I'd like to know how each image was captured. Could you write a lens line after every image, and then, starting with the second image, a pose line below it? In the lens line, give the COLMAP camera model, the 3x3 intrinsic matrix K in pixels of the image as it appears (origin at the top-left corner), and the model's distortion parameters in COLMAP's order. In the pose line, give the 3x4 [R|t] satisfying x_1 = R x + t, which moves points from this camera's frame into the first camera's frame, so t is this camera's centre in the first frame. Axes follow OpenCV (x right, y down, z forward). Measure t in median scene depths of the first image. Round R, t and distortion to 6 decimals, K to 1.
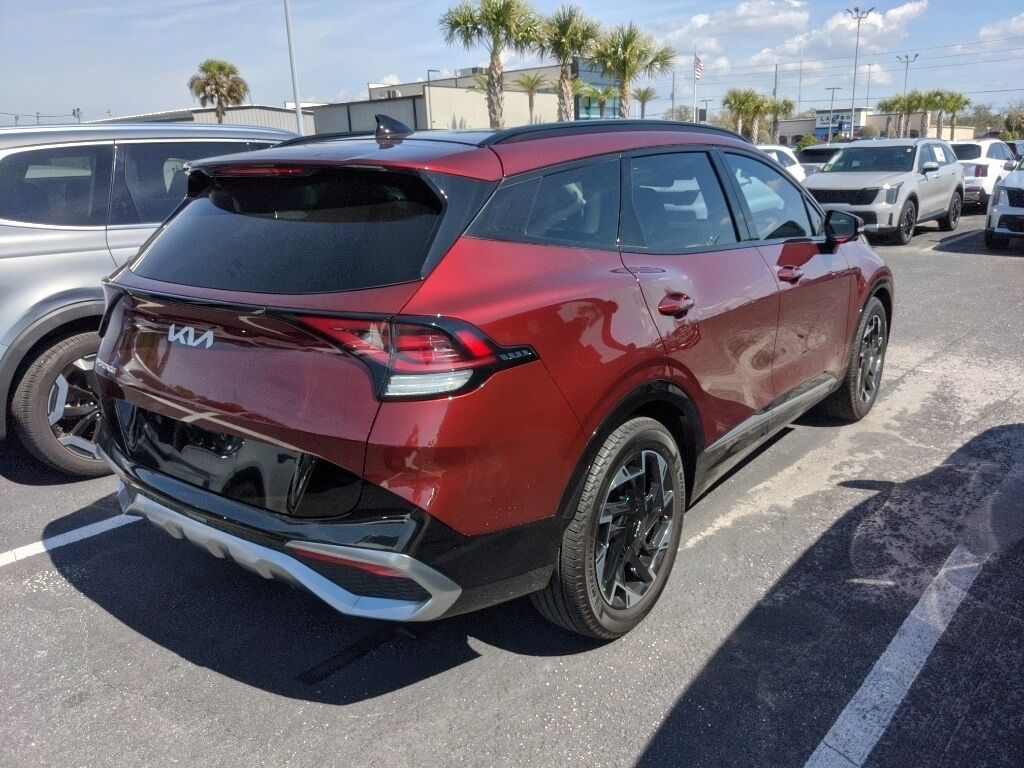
lens RADIAL K [[811.1, 0, 515.1], [0, 811.1, 381.7], [0, 0, 1]] dist [-0.004469, -0.003272]
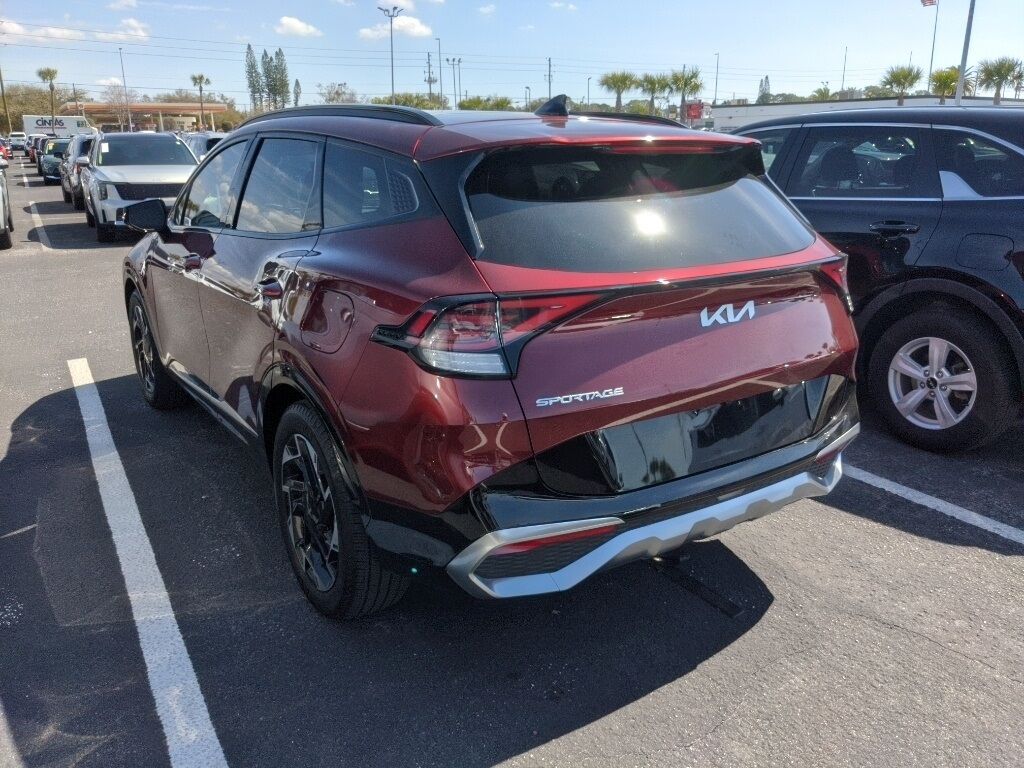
lens RADIAL K [[819.6, 0, 512.0], [0, 819.6, 384.0], [0, 0, 1]] dist [0.067703, -0.104056]
pose [[0.331914, -0.246581, 0.910511, -1.032234], [0.250012, 0.953707, 0.167141, -0.150631], [-0.909575, 0.172162, 0.378197, 0.629098]]
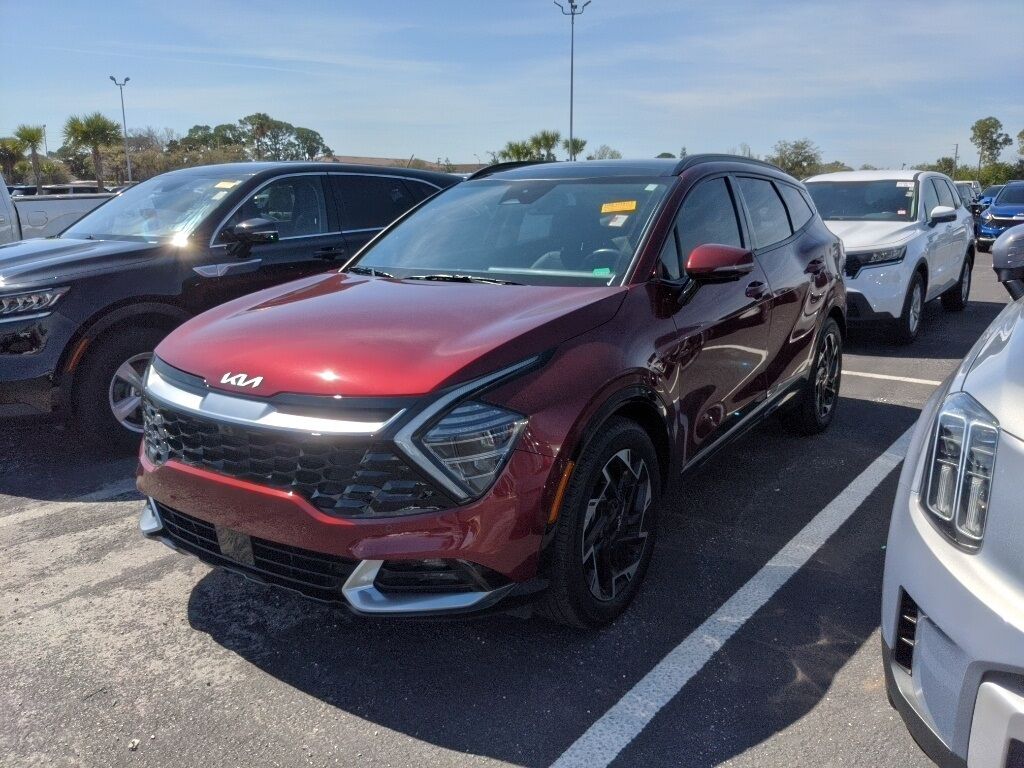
lens RADIAL K [[819.6, 0, 512.0], [0, 819.6, 384.0], [0, 0, 1]] dist [0.067703, -0.104056]
pose [[-0.998117, 0.054709, -0.027719, 0.229396], [0.034390, 0.873471, 0.485659, -0.660124], [0.050782, 0.483792, -0.873708, 2.438896]]
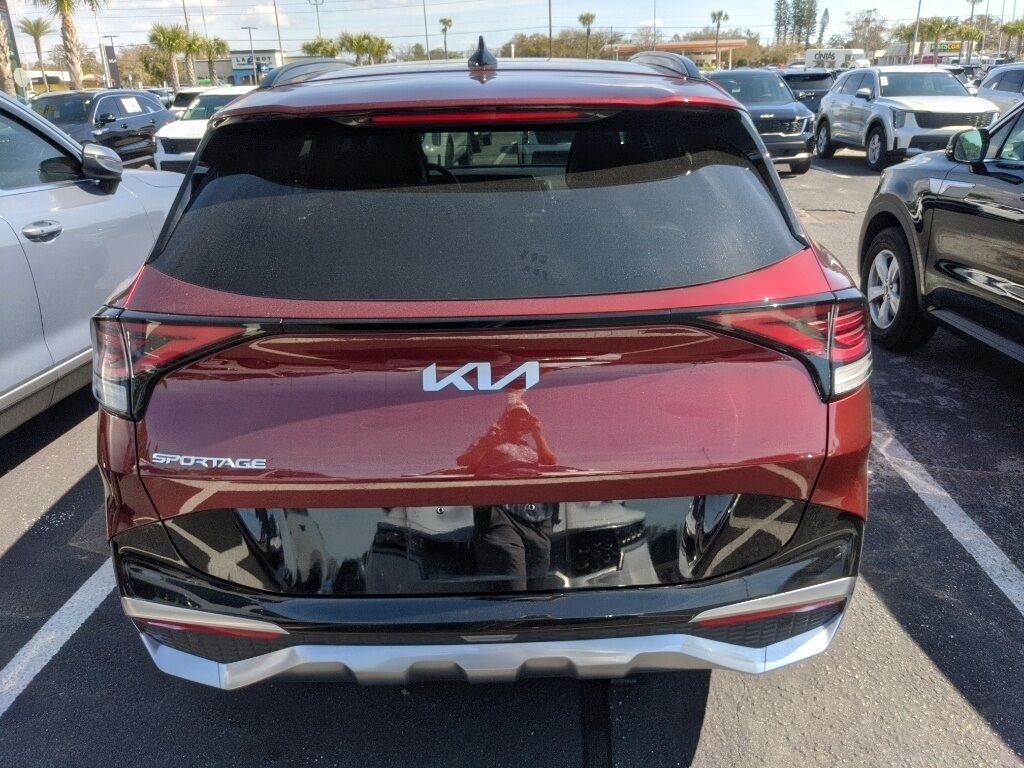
lens RADIAL K [[824.0, 0, 515.6], [0, 824.0, 385.3], [0, 0, 1]] dist [0.073881, -0.114352]
pose [[0.791262, -0.205975, 0.575742, -0.550857], [0.171795, 0.978518, 0.113968, -0.086591], [-0.586849, 0.008731, 0.809649, 0.318255]]
